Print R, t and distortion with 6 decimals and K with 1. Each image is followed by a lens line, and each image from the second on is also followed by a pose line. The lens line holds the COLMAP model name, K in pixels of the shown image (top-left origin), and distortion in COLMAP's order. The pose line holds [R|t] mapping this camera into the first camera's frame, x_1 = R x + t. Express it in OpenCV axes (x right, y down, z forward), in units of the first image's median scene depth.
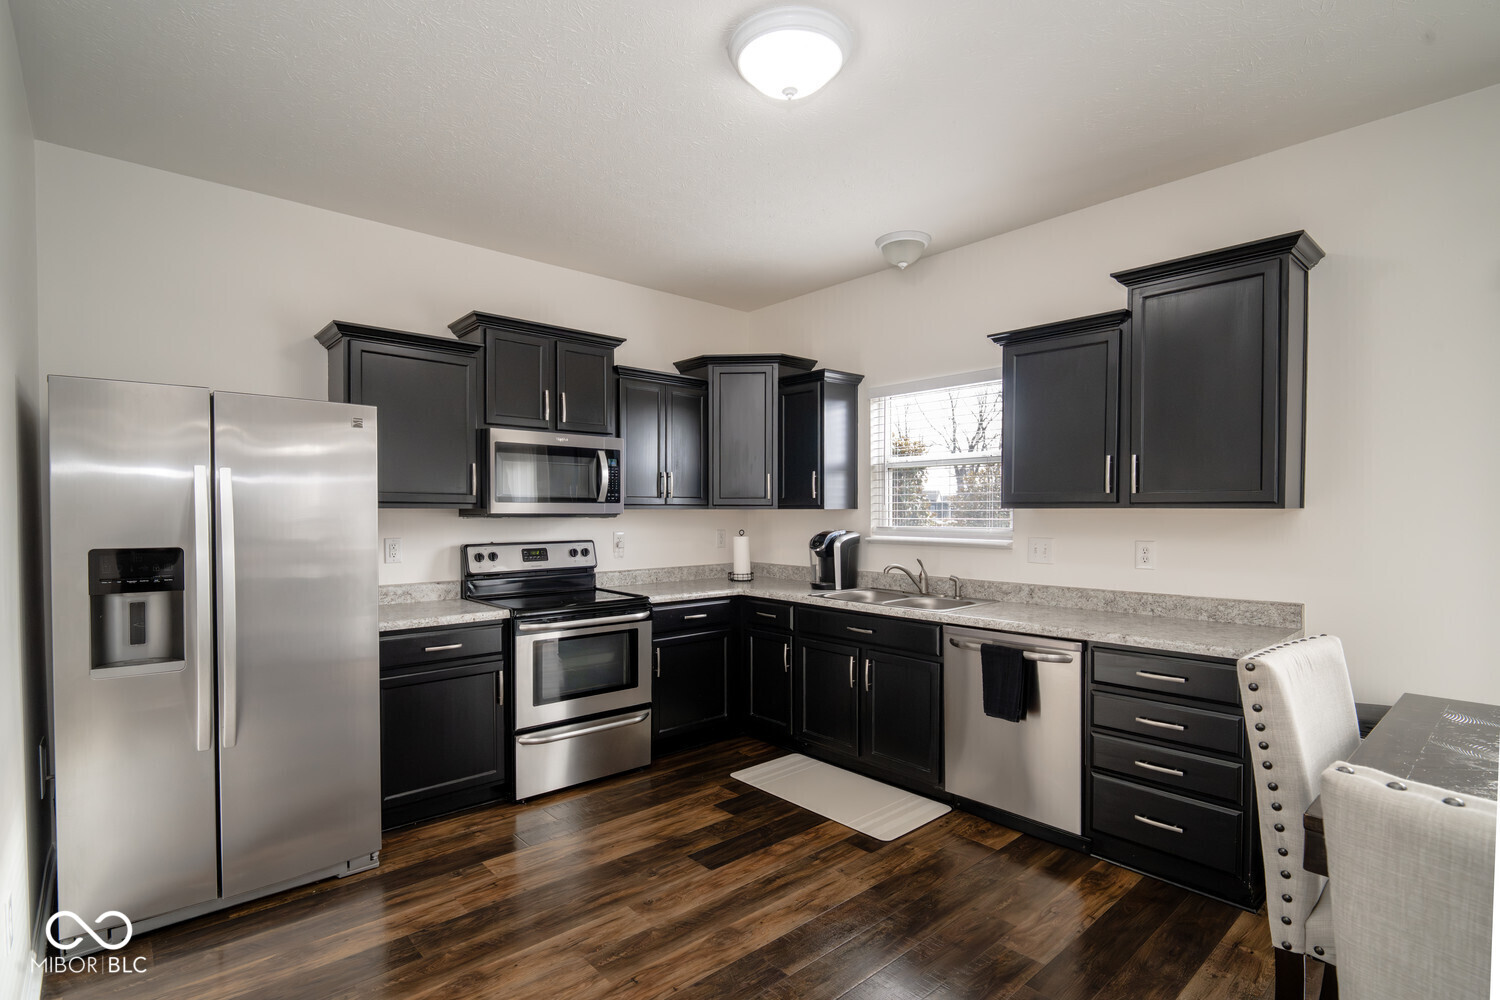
lens RADIAL K [[725.7, 0, 718.4], [0, 725.7, 525.9], [0, 0, 1]] dist [-0.002045, -0.000550]
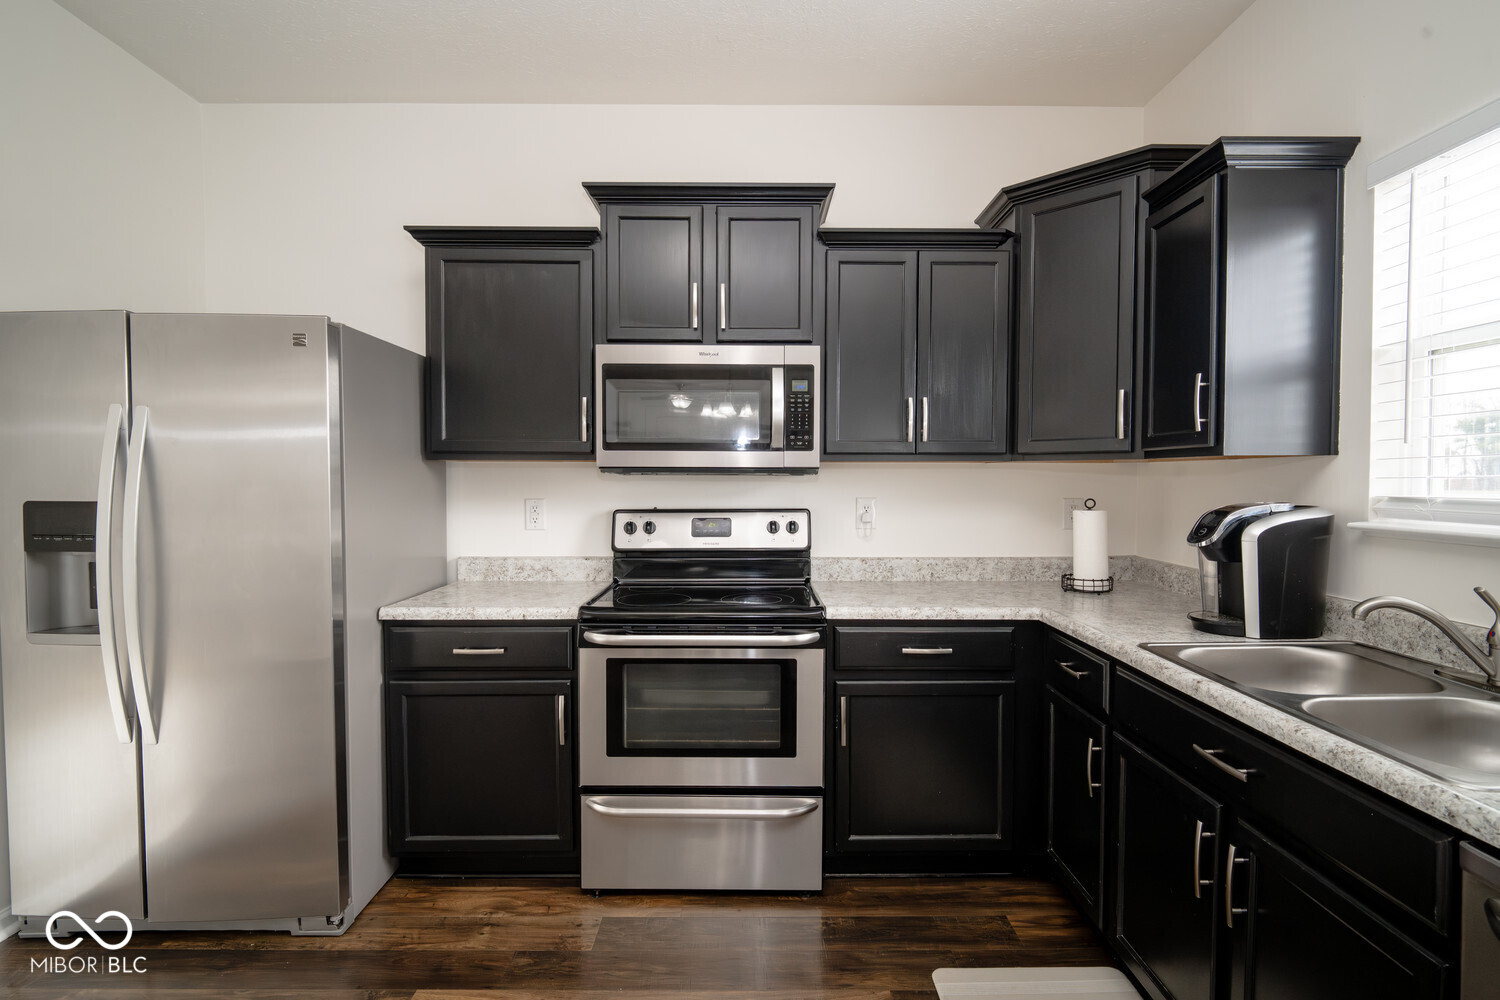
lens RADIAL K [[717.8, 0, 756.7], [0, 717.8, 502.7], [0, 0, 1]] dist [-0.005571, -0.000832]
pose [[0.762872, 0.022923, -0.646142, 0.235896], [-0.015048, 0.999730, 0.017700, 0.003052], [0.646374, -0.003780, 0.763012, 0.520804]]
